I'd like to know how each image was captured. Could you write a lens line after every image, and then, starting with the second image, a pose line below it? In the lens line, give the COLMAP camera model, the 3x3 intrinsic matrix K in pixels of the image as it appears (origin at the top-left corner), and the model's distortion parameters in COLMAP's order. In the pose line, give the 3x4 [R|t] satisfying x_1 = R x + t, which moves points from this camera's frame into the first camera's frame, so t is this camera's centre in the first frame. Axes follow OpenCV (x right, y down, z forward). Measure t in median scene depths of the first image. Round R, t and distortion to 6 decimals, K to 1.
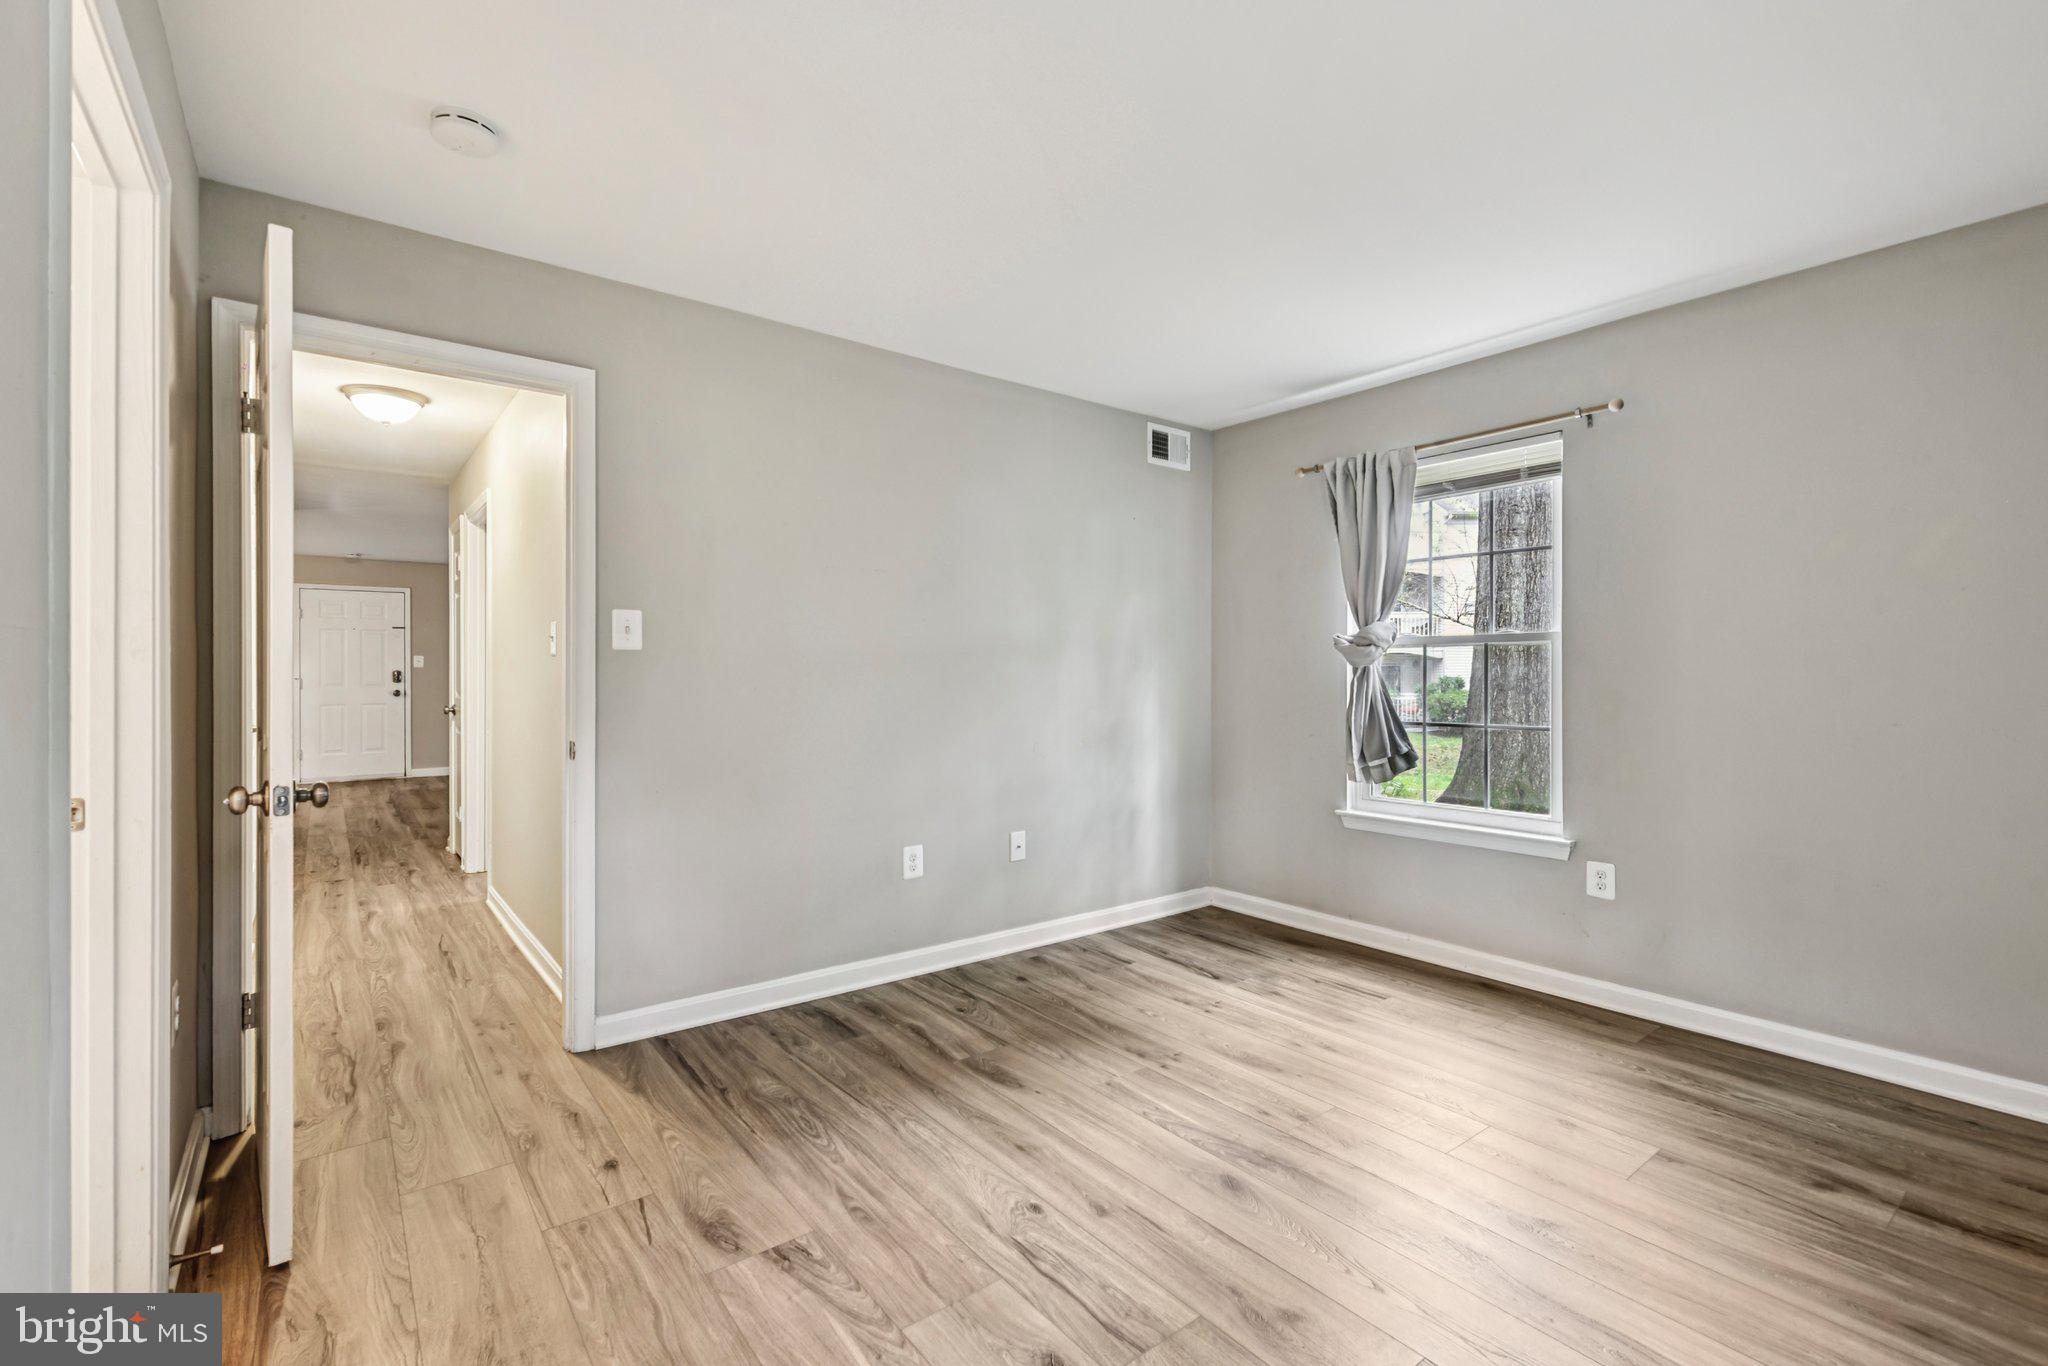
lens RADIAL K [[895.3, 0, 1015.4], [0, 895.3, 667.8], [0, 0, 1]] dist [0.001936, 0.000300]
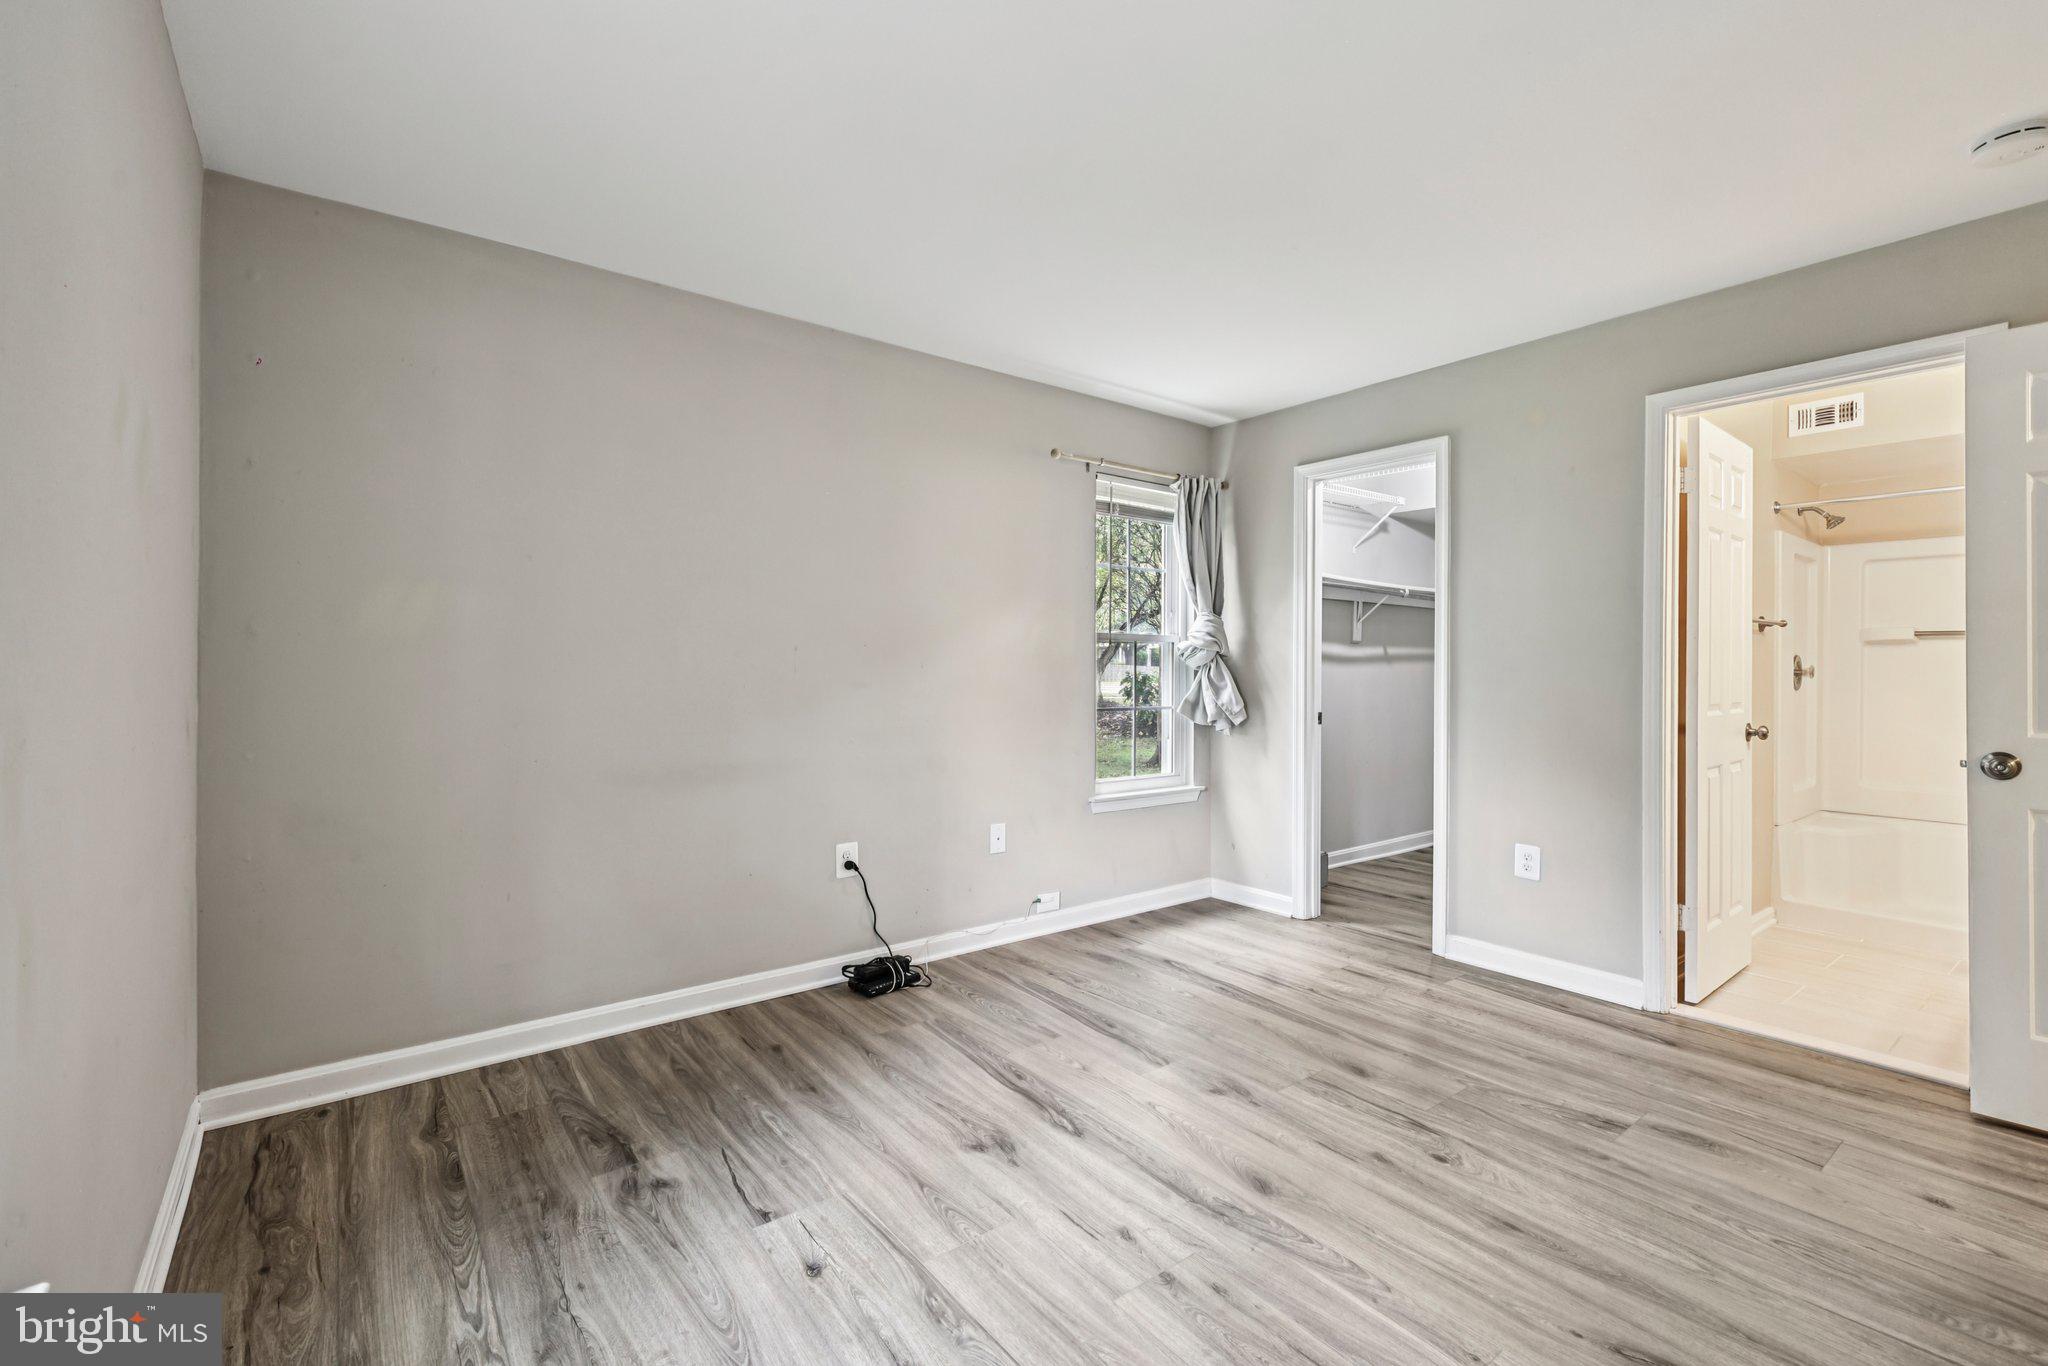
lens RADIAL K [[895.3, 0, 1015.4], [0, 895.3, 667.8], [0, 0, 1]] dist [0.001936, 0.000300]
pose [[-0.999986, -0.003603, 0.003763, 0.522810], [-0.003606, 0.999993, -0.000774, 0.009507], [-0.003760, -0.000788, -0.999993, 2.039073]]
